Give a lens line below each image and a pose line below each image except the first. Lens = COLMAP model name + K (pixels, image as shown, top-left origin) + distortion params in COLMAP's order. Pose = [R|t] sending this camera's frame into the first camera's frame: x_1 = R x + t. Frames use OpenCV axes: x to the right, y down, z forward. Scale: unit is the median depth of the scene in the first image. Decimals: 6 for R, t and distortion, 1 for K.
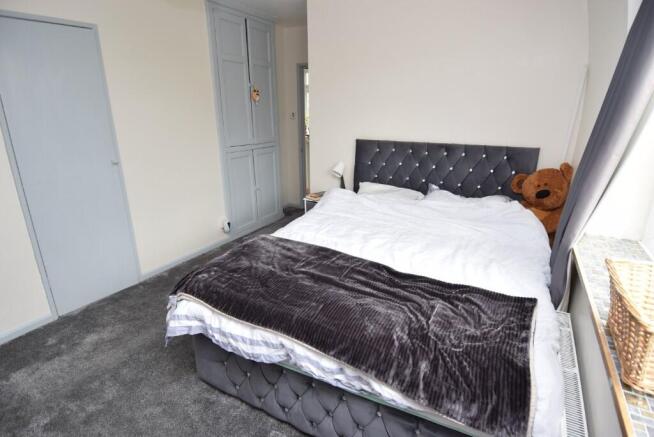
lens RADIAL K [[341.3, 0, 332.7], [0, 341.3, 217.2], [0, 0, 1]] dist [0.037786, -0.048247]
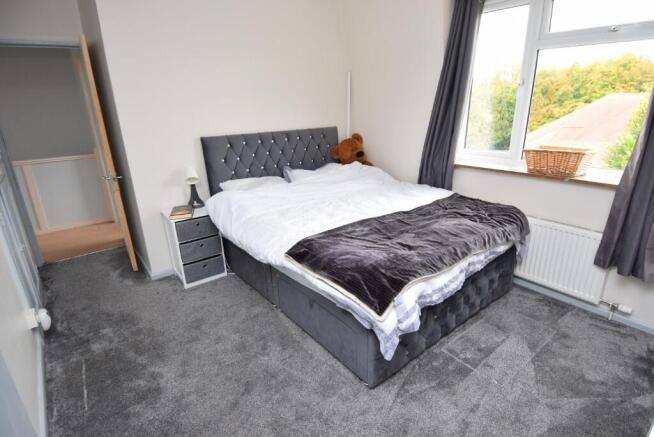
lens RADIAL K [[341.3, 0, 332.7], [0, 341.3, 217.2], [0, 0, 1]] dist [0.037786, -0.048247]
pose [[0.353398, -0.312940, 0.881577, -0.748010], [0.304987, 0.929439, 0.207669, -0.133161], [-0.884360, 0.195480, 0.423905, 0.414250]]
